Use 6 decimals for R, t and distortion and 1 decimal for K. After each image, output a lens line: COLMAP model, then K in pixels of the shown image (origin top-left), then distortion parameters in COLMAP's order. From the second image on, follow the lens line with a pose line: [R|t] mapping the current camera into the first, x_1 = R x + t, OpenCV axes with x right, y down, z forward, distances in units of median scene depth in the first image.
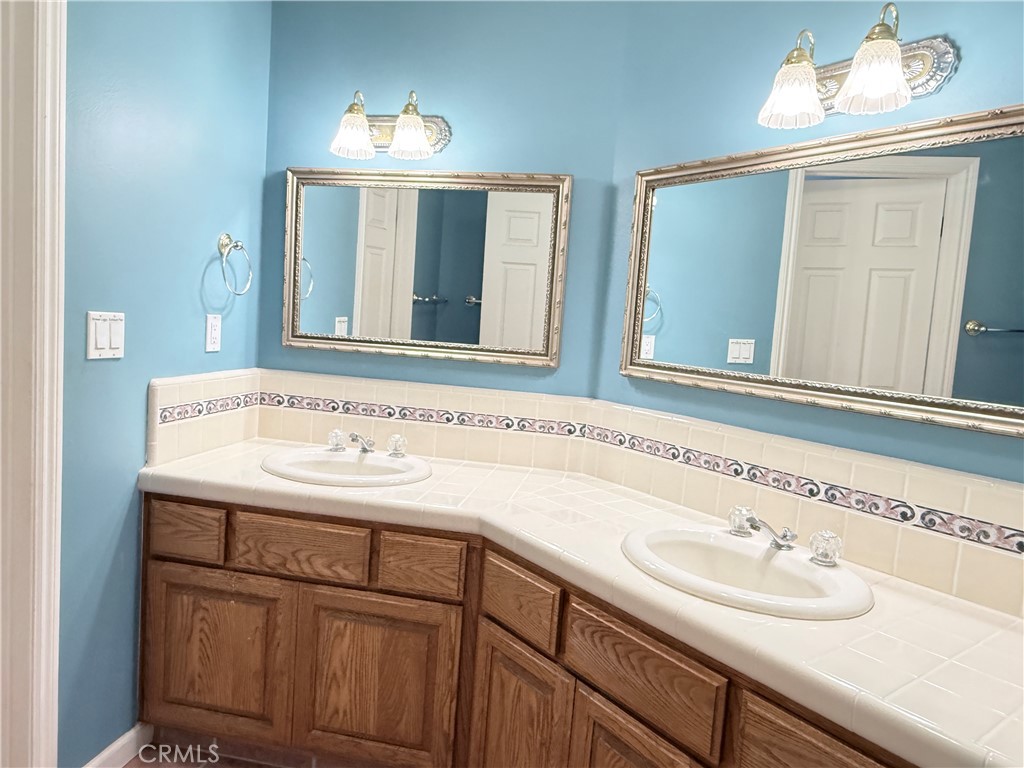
lens RADIAL K [[684.4, 0, 504.8], [0, 684.4, 386.1], [0, 0, 1]] dist [0.002871, 0.006710]
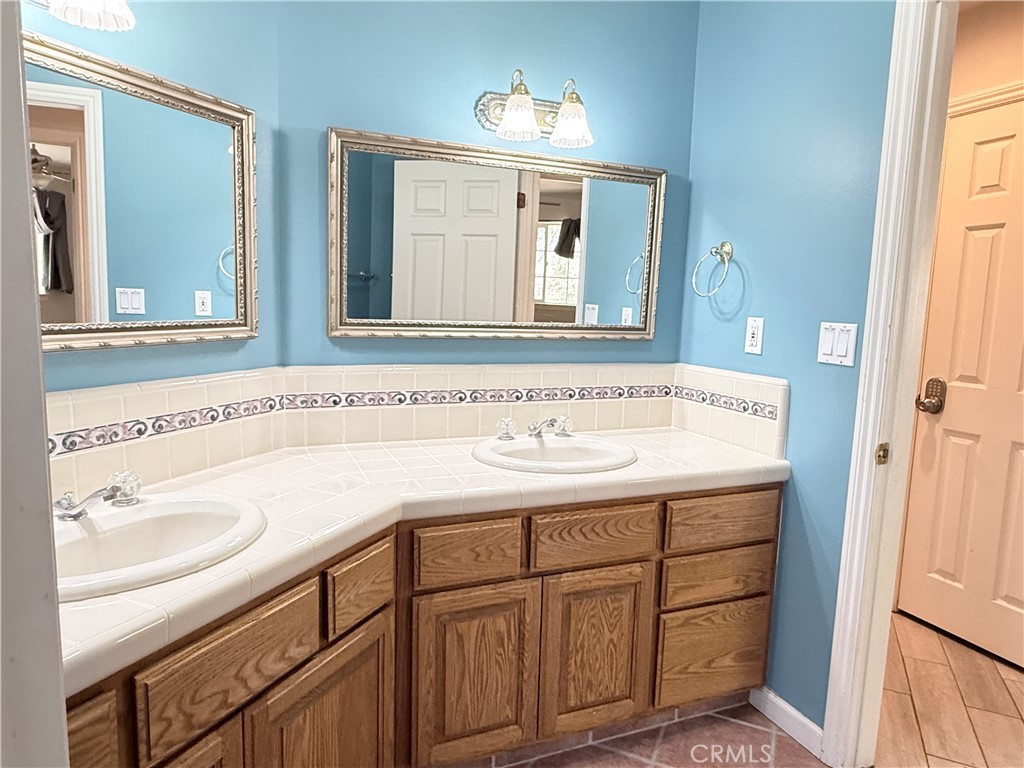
lens RADIAL K [[641.6, 0, 510.6], [0, 641.6, 382.0], [0, 0, 1]] dist [0.003742, 0.000919]
pose [[0.239959, -0.190371, 0.951934, -0.801480], [0.080956, 0.981092, 0.175795, -0.113114], [-0.967402, 0.034881, 0.250834, 0.621979]]
